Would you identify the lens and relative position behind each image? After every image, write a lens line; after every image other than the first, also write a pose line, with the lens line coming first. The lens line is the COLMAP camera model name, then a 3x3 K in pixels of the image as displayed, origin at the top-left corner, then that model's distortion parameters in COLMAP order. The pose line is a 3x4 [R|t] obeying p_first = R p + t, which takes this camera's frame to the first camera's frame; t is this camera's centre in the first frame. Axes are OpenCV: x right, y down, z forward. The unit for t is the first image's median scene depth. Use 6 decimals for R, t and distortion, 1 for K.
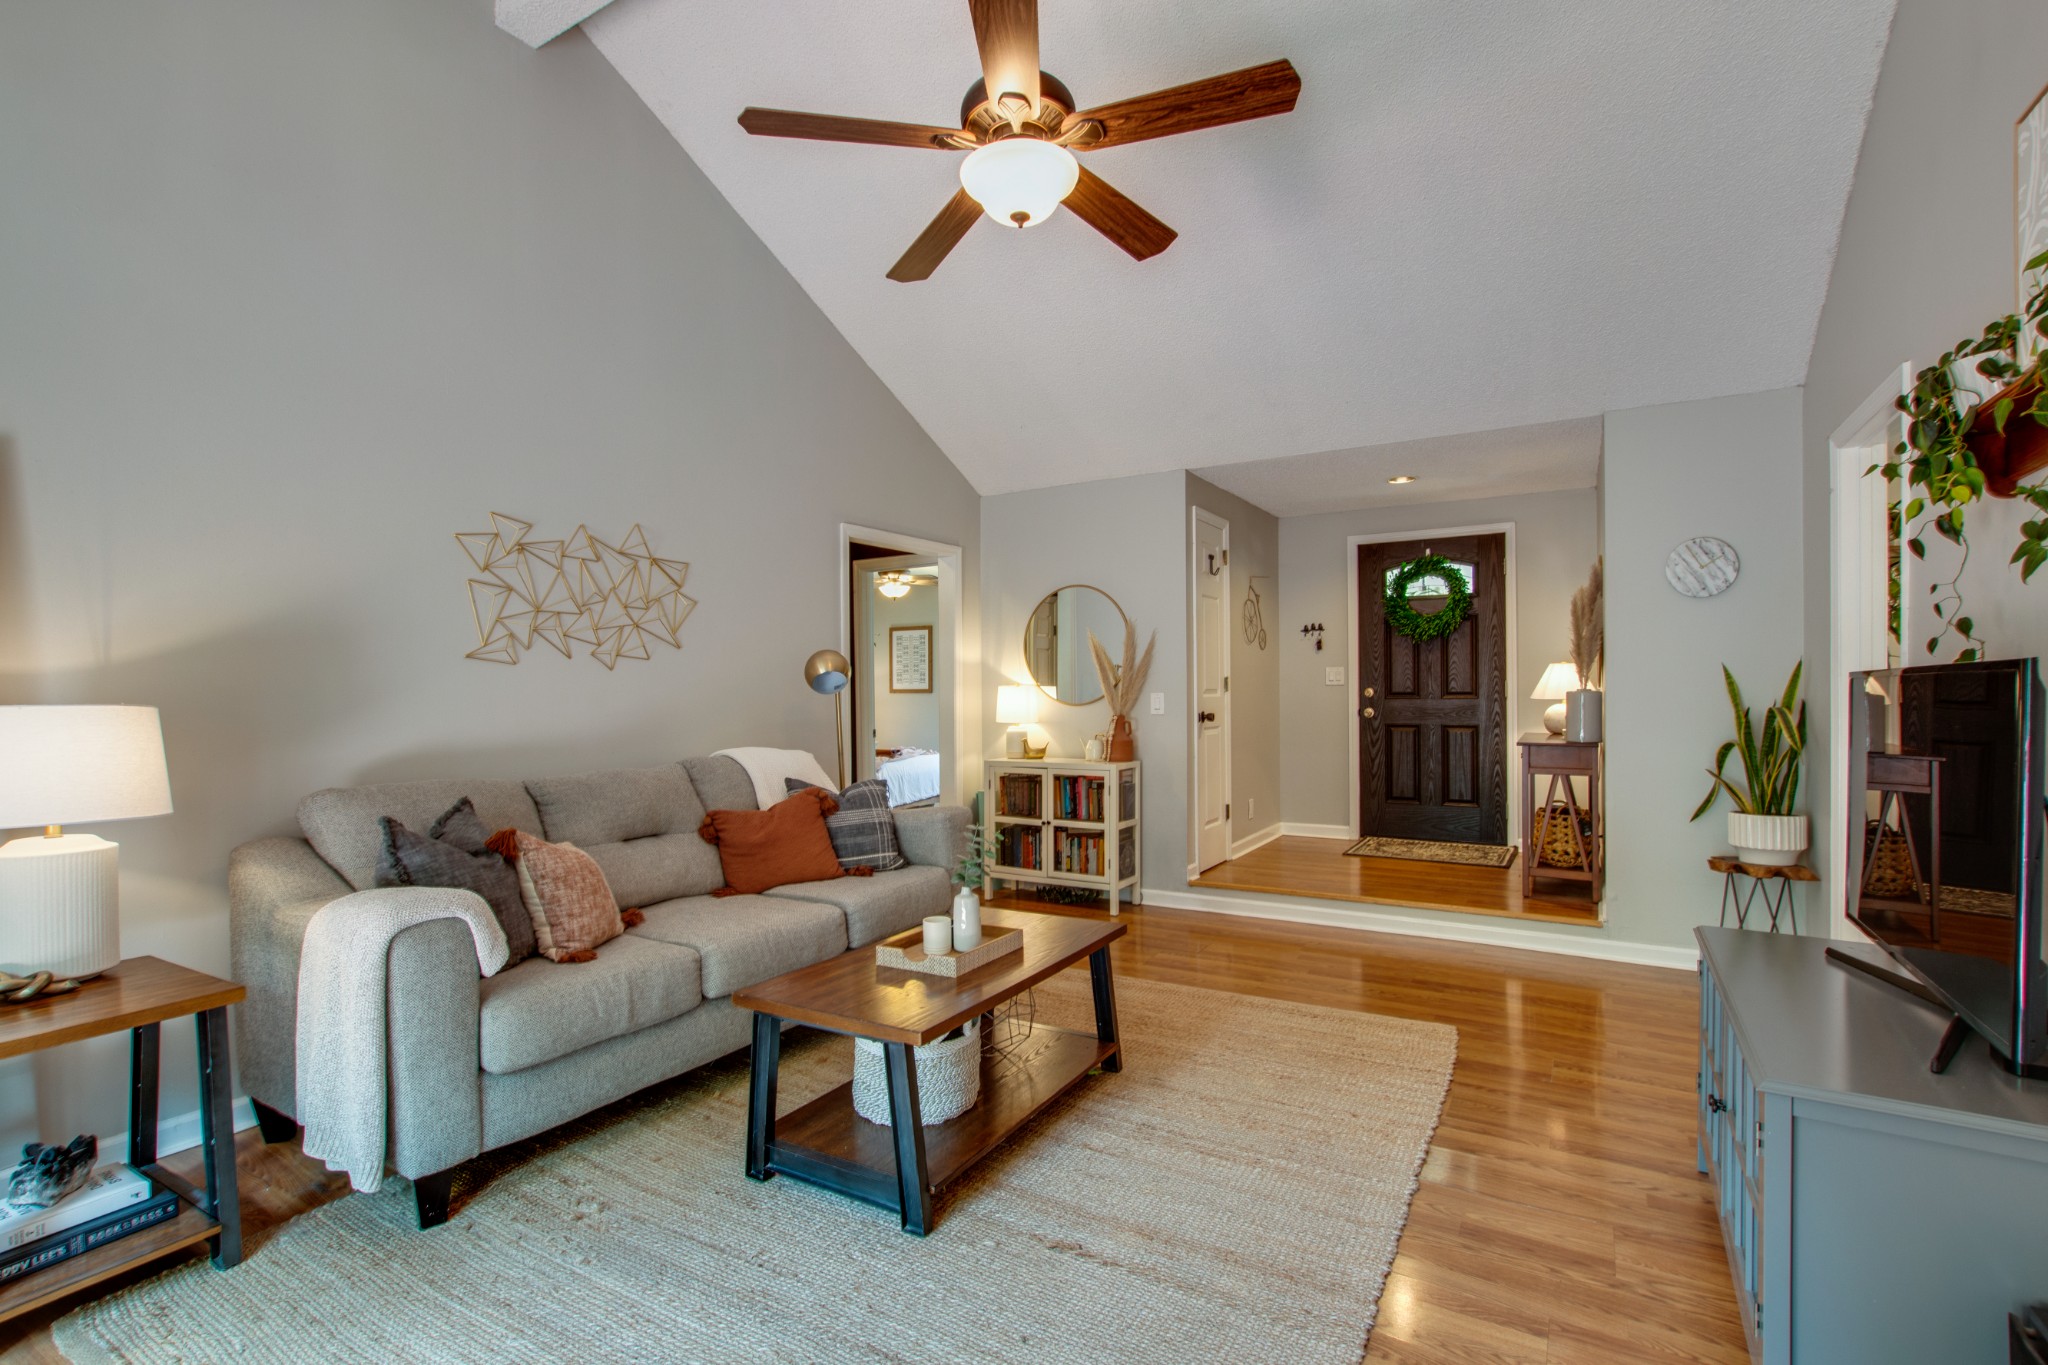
lens RADIAL K [[937.0, 0, 1023.0], [0, 937.0, 689.0], [0, 0, 1]] dist [-0.008585, 0.000258]
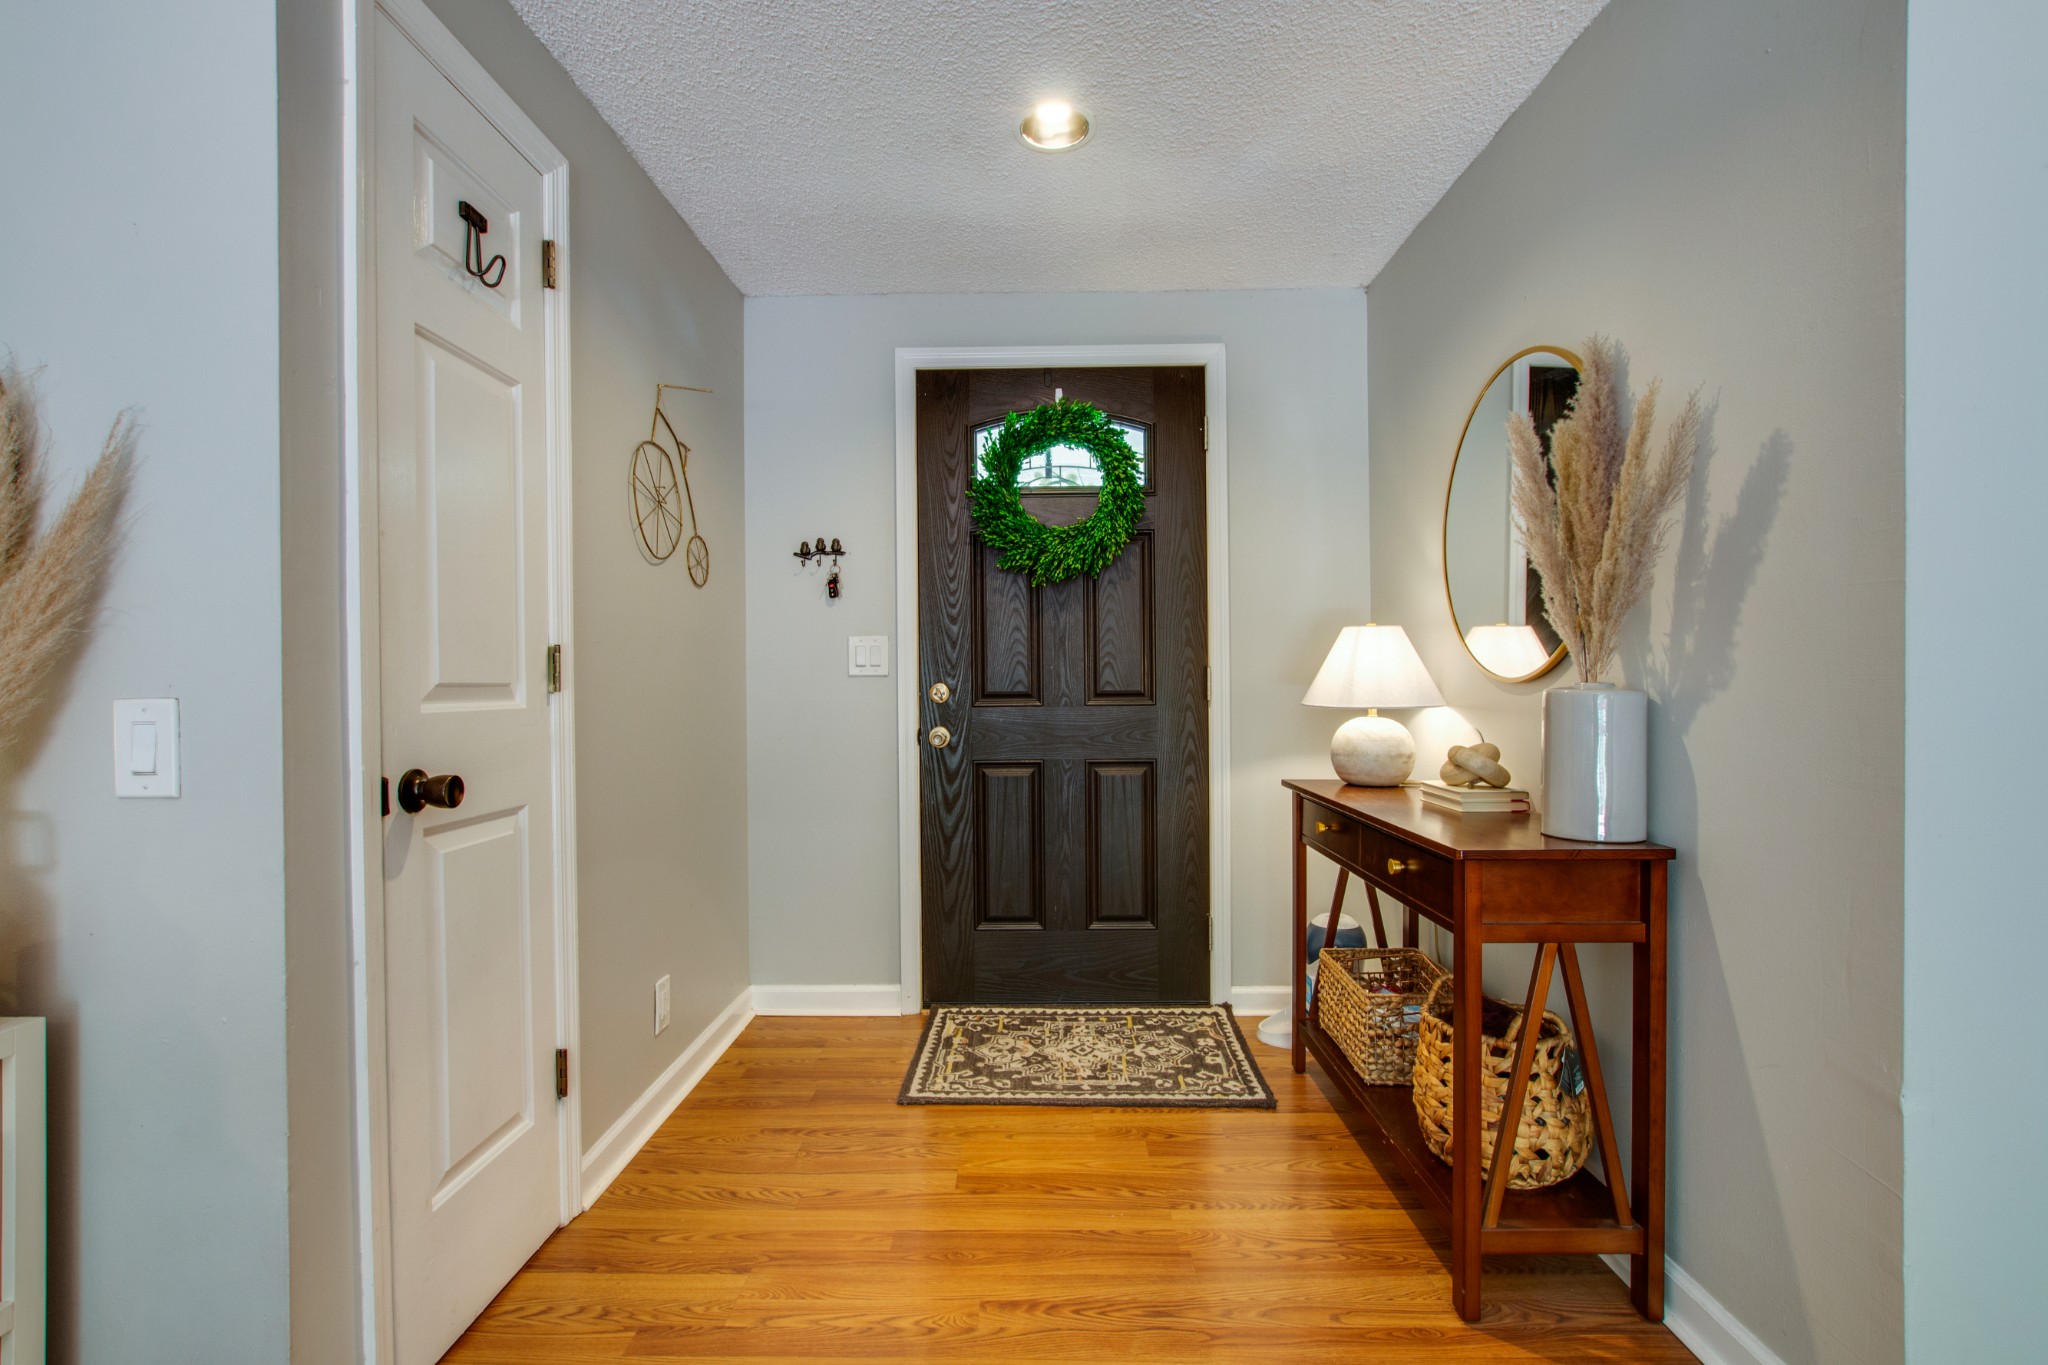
lens RADIAL K [[937.0, 0, 1023.0], [0, 937.0, 689.0], [0, 0, 1]] dist [-0.008585, 0.000258]
pose [[0.867454, -0.001878, 0.497514, 0.182170], [0.001036, 0.999998, 0.001967, 0.001061], [-0.497517, -0.001191, 0.867454, 0.599874]]
